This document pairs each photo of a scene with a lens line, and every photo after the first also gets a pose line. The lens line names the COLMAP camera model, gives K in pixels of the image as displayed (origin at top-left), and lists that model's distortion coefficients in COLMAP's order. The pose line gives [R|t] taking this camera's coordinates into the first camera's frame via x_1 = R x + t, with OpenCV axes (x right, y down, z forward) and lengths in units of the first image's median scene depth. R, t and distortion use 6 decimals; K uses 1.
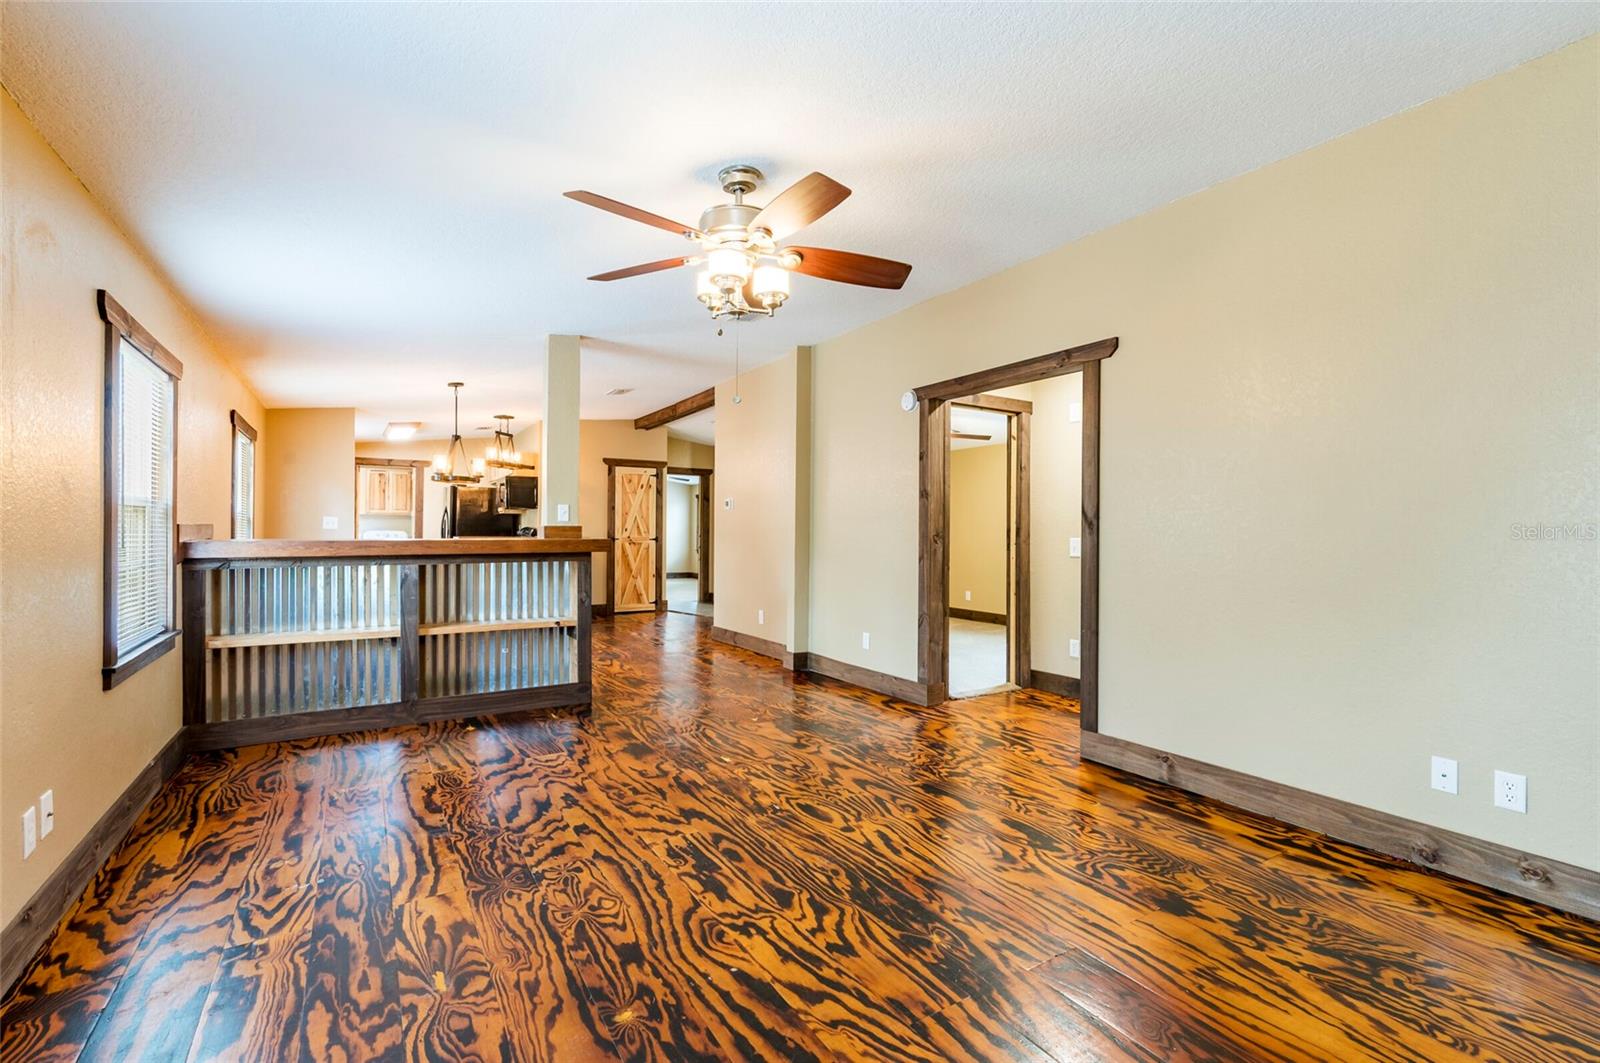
lens RADIAL K [[711.1, 0, 802.6], [0, 711.1, 533.4], [0, 0, 1]] dist [-0.000132, -0.000381]
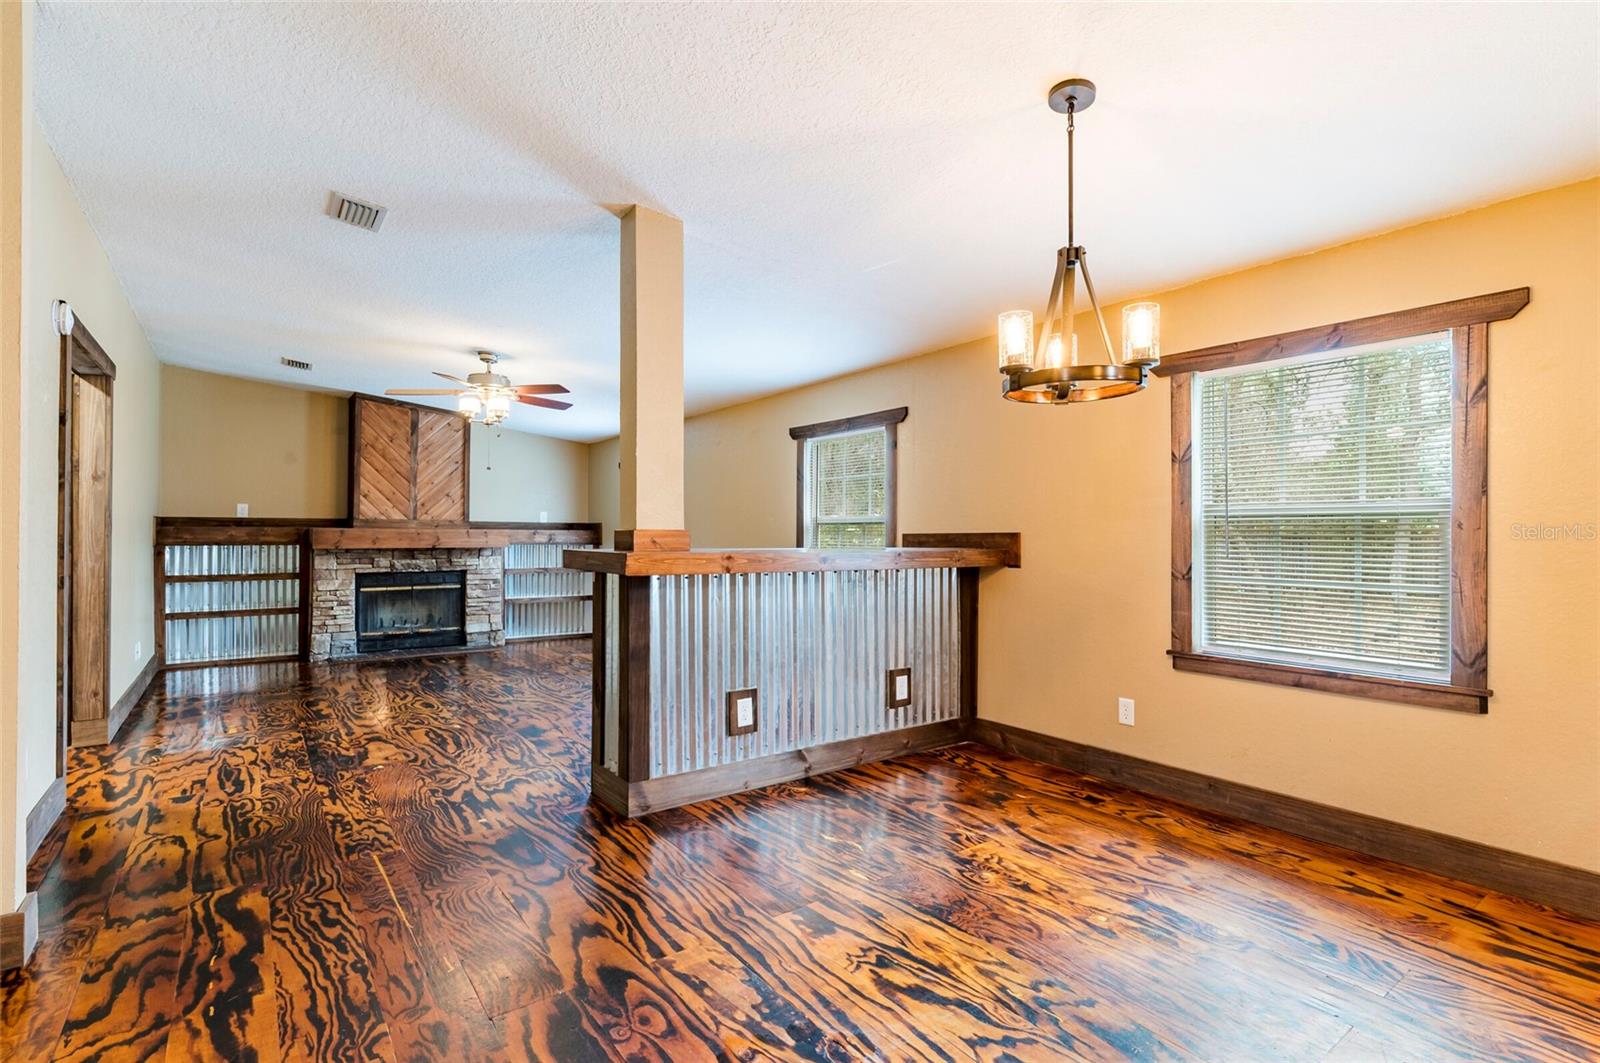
lens RADIAL K [[759.2, 0, 803.8], [0, 759.2, 531.0], [0, 0, 1]] dist [-0.001243, -0.000859]
pose [[-0.997087, -0.007757, -0.075871, -0.765813], [-0.007653, 0.999969, -0.001656, -0.017833], [0.075882, -0.001070, -0.997116, 3.016386]]
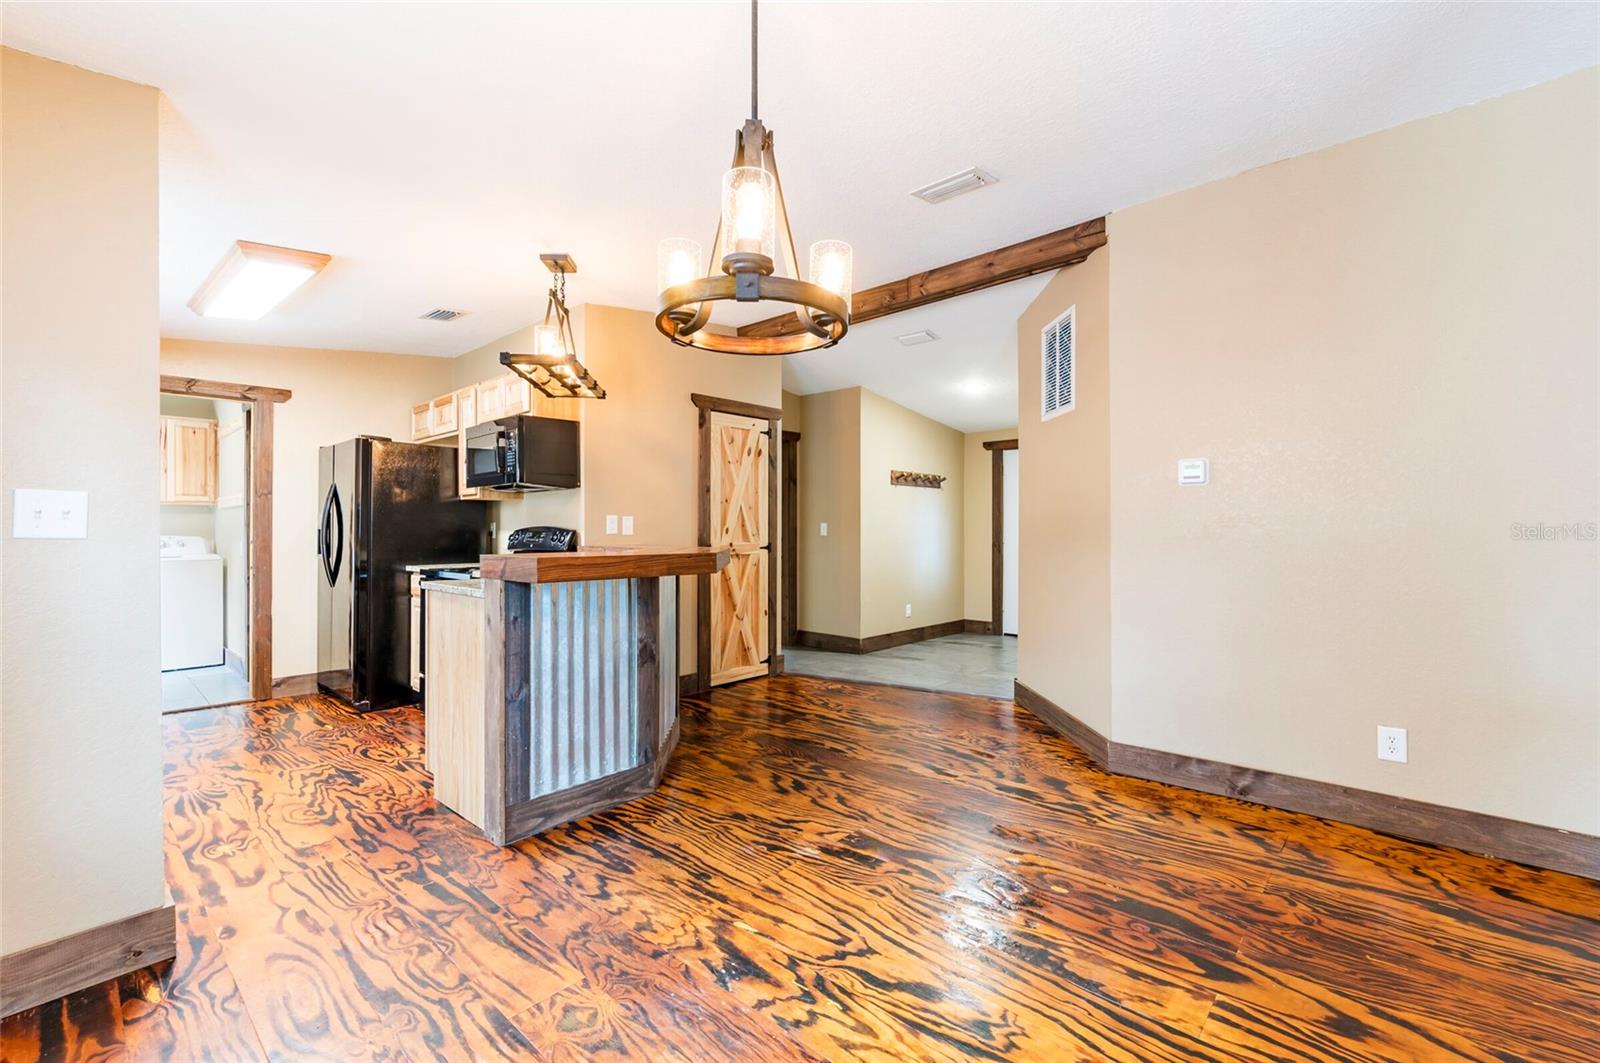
lens RADIAL K [[680.2, 0, 803.2], [0, 680.2, 531.1], [0, 0, 1]] dist [-0.001354, -0.000677]
pose [[0.961577, -0.006792, 0.274452, -1.202682], [0.007034, 0.999975, 0.000104, -0.016737], [-0.274446, 0.001830, 0.961601, 1.766972]]
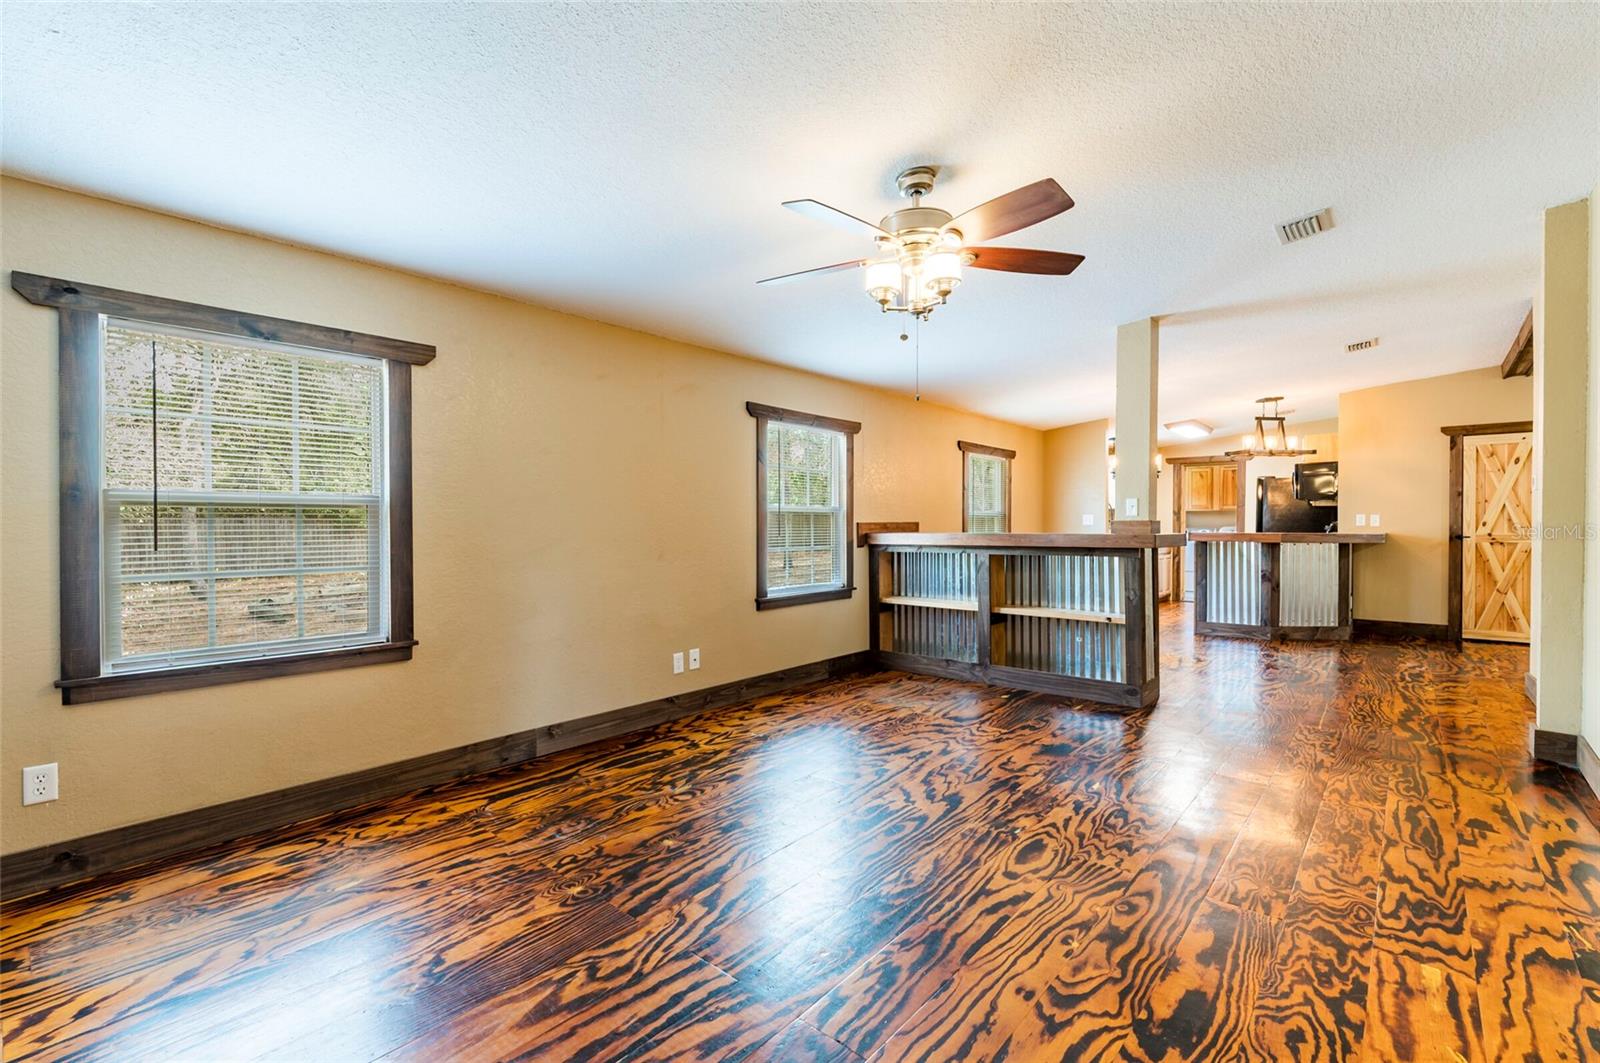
lens RADIAL K [[706.1, 0, 800.0], [0, 706.1, 531.5], [0, 0, 1]] dist [-0.002329, -0.000127]
pose [[0.293722, 0.004187, -0.955882, 0.801024], [-0.001299, 0.999991, 0.003981, 0.001557], [0.955890, 0.000073, 0.293725, 0.514052]]
